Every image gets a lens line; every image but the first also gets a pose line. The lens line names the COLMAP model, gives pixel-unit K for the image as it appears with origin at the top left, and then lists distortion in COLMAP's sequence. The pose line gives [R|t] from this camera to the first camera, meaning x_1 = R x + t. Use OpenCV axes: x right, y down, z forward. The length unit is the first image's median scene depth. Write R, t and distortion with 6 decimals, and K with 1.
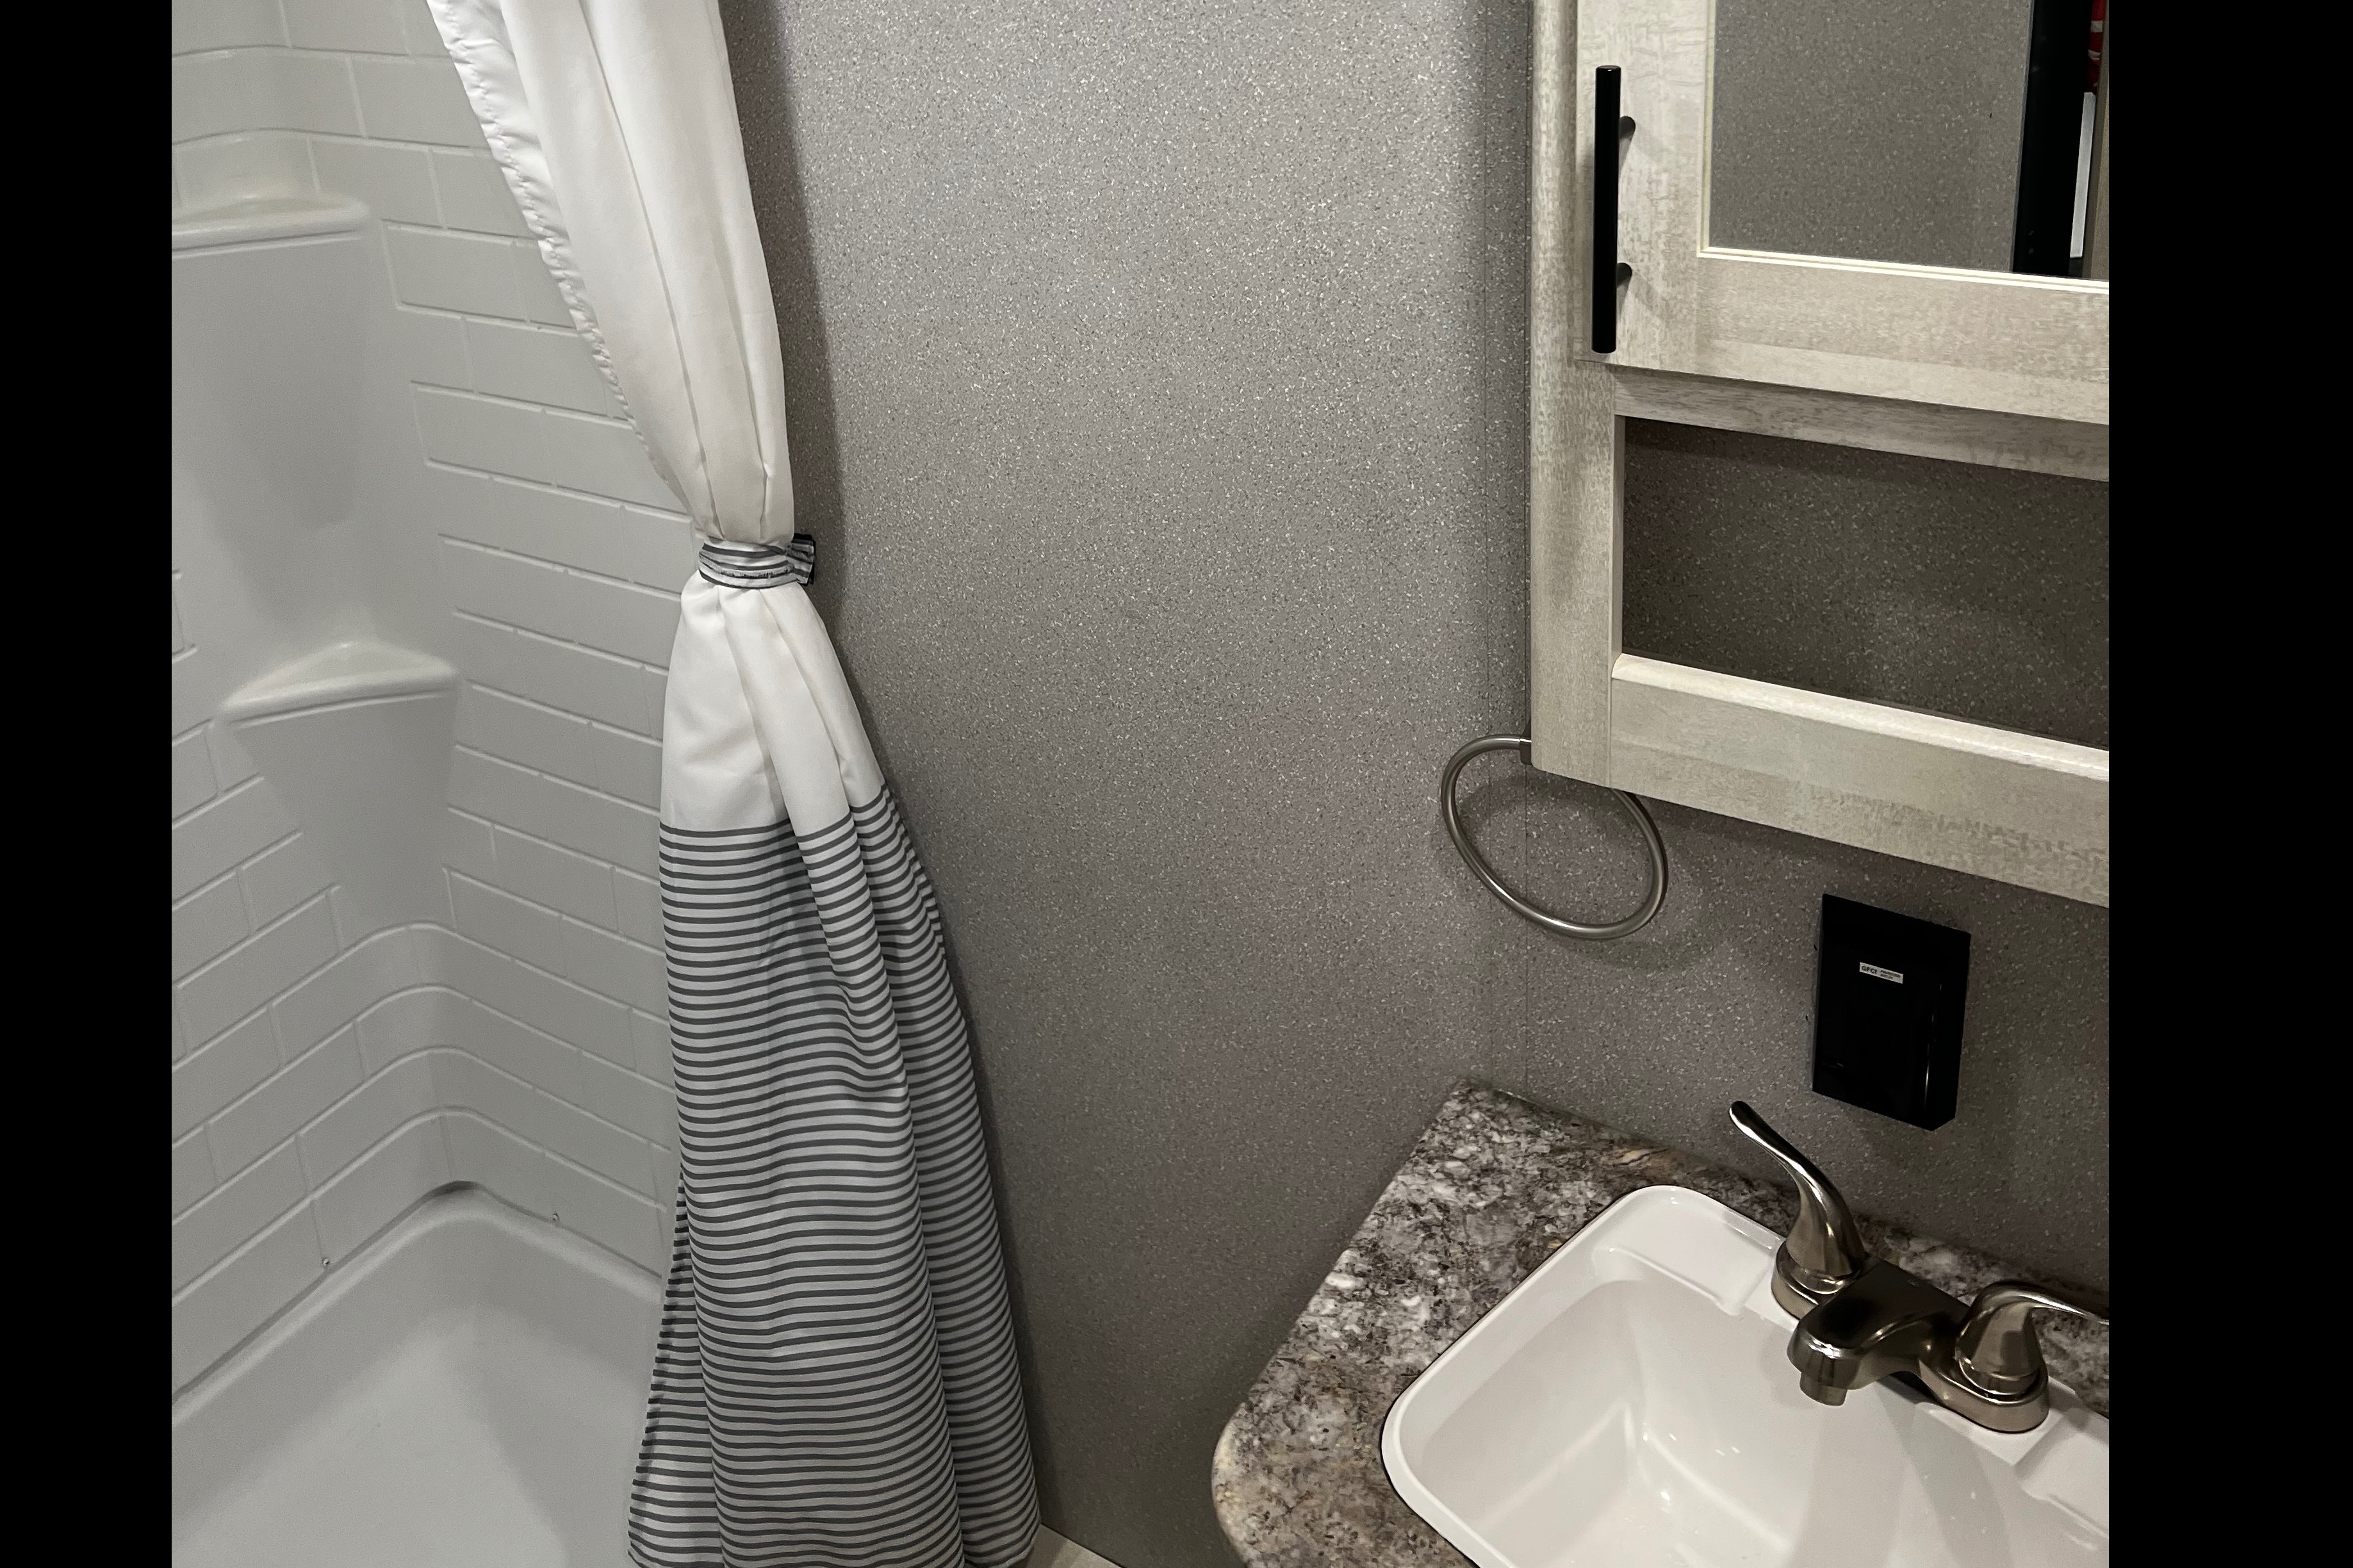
lens RADIAL K [[2210.4, 0, 1172.2], [0, 2210.4, 970.1], [0, 0, 1]] dist [-0.018739, 0.098736]
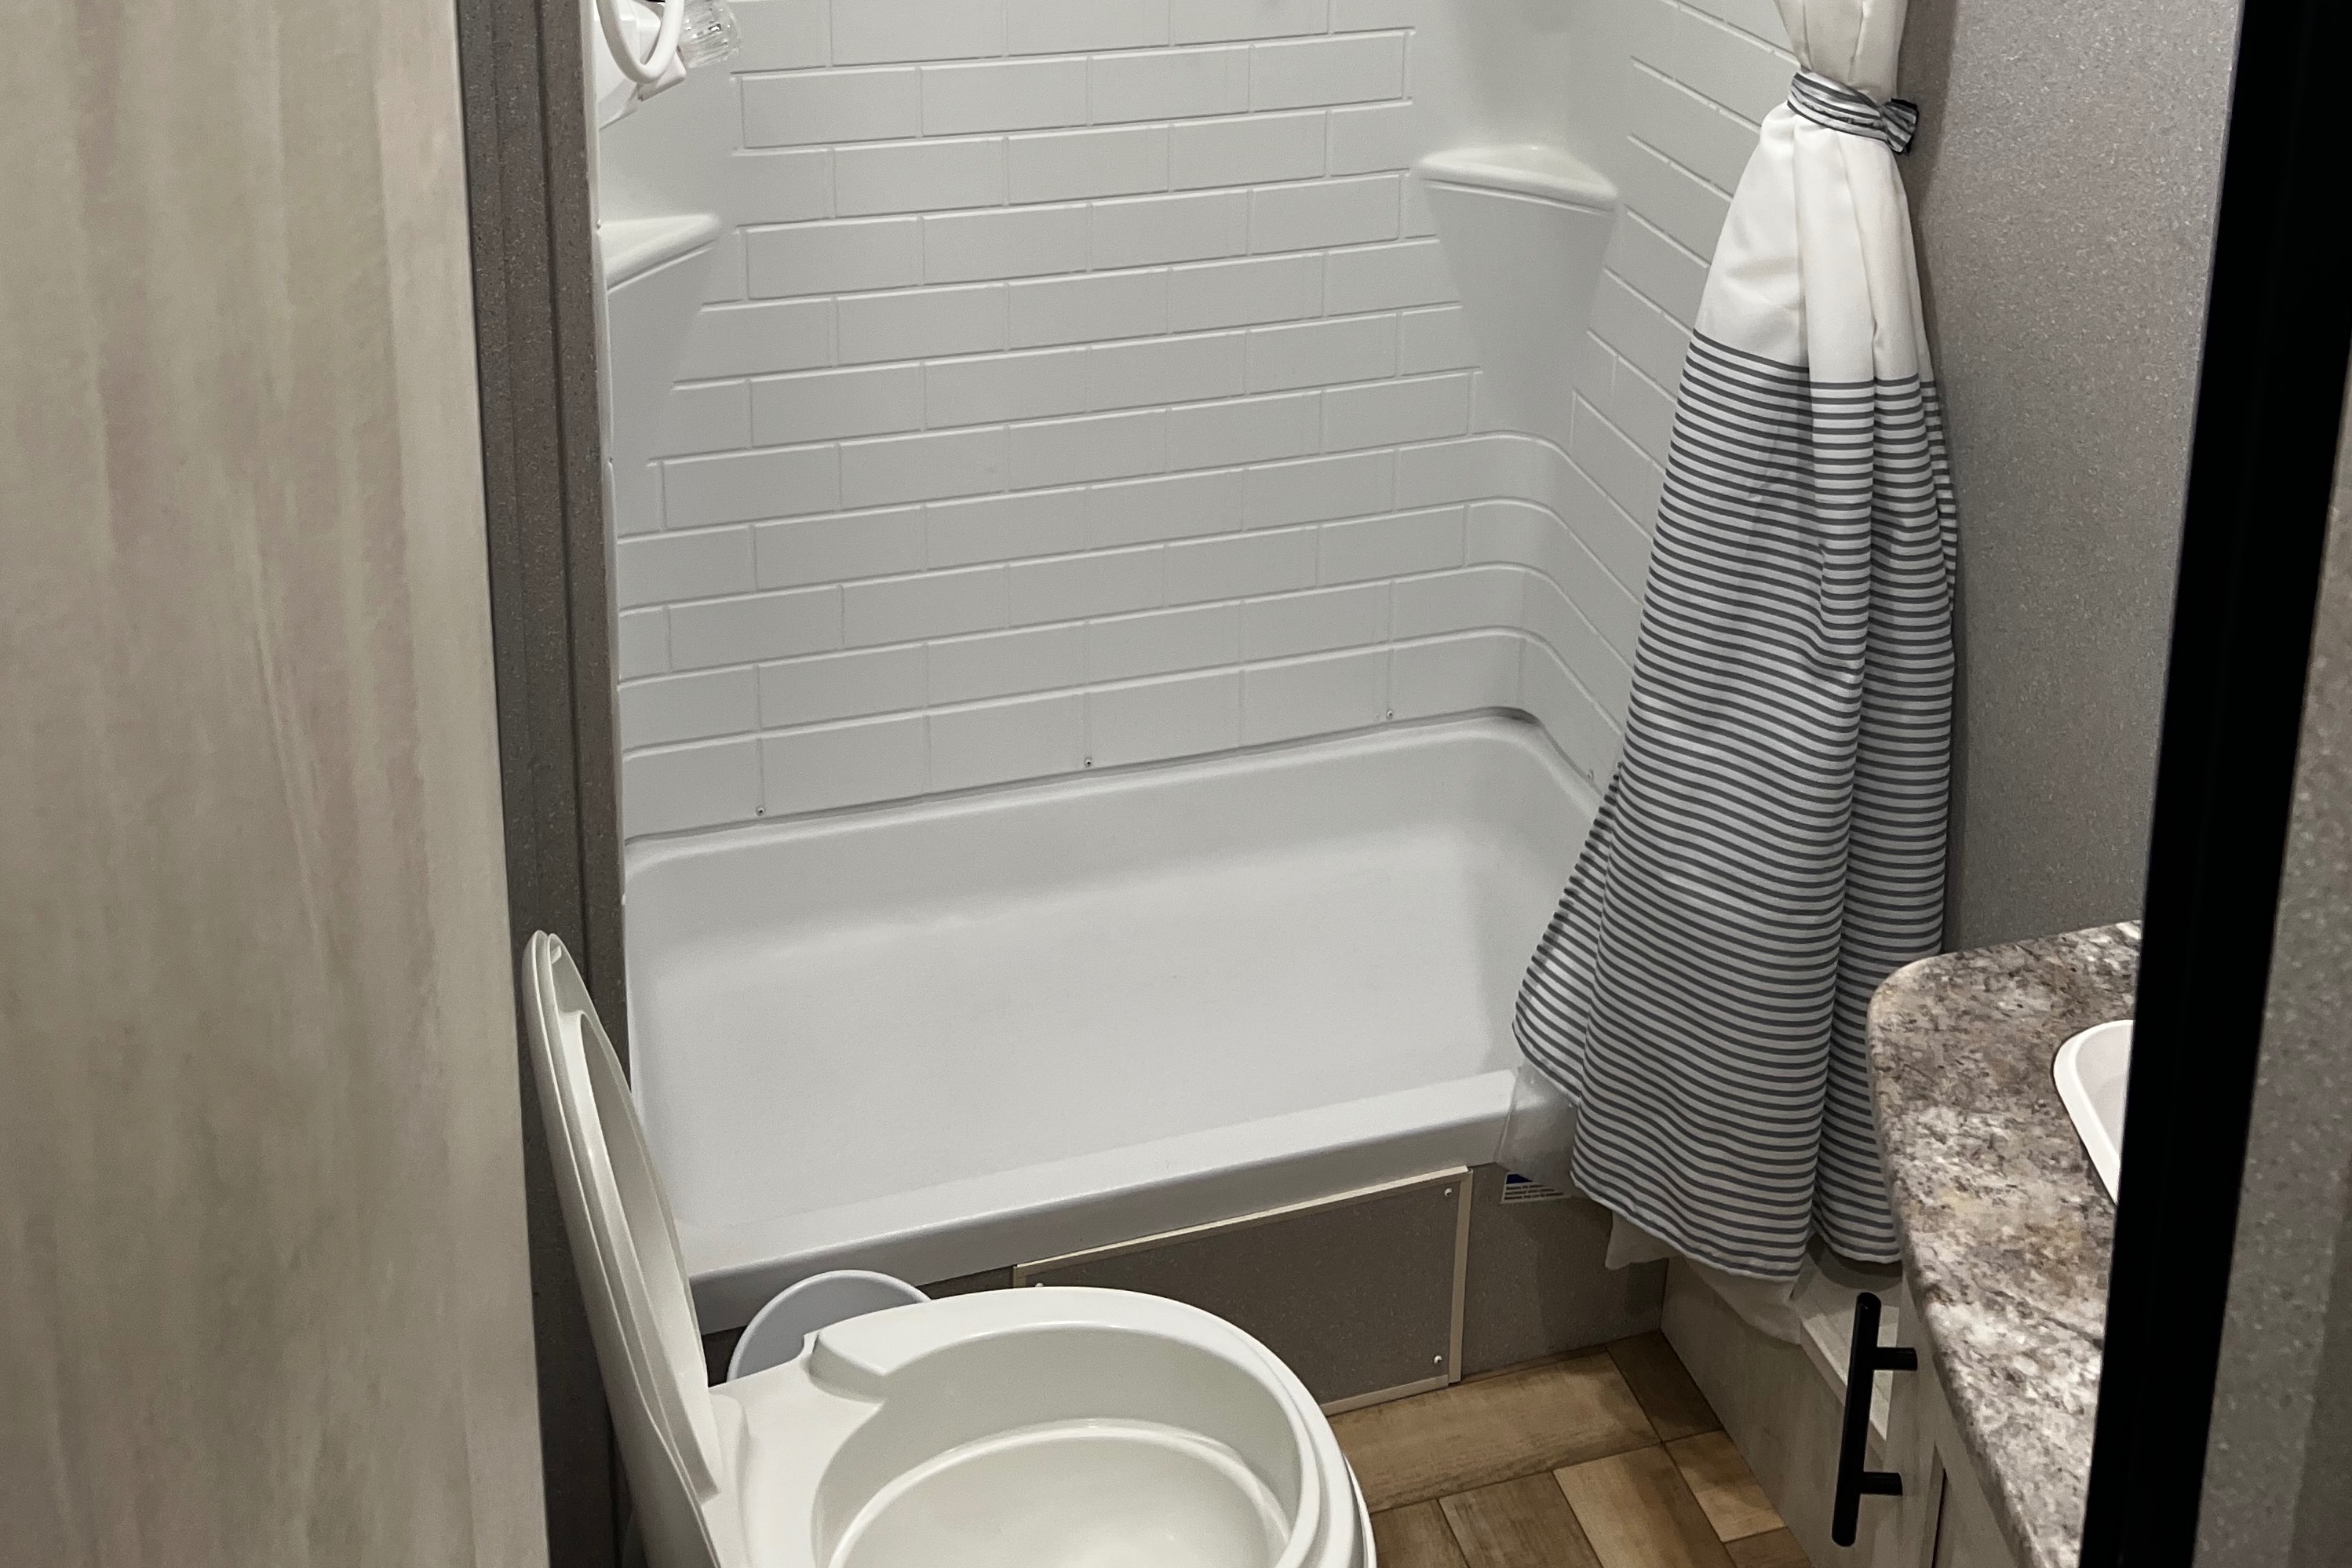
lens RADIAL K [[2209.6, 0, 1171.7], [0, 2209.6, 970.0], [0, 0, 1]] dist [-0.018739, 0.098736]
pose [[0.794659, 0.382472, -0.471414, 0.230545], [-0.330714, 0.923961, 0.192155, 0.114614], [0.509063, 0.003205, 0.860723, -0.143090]]
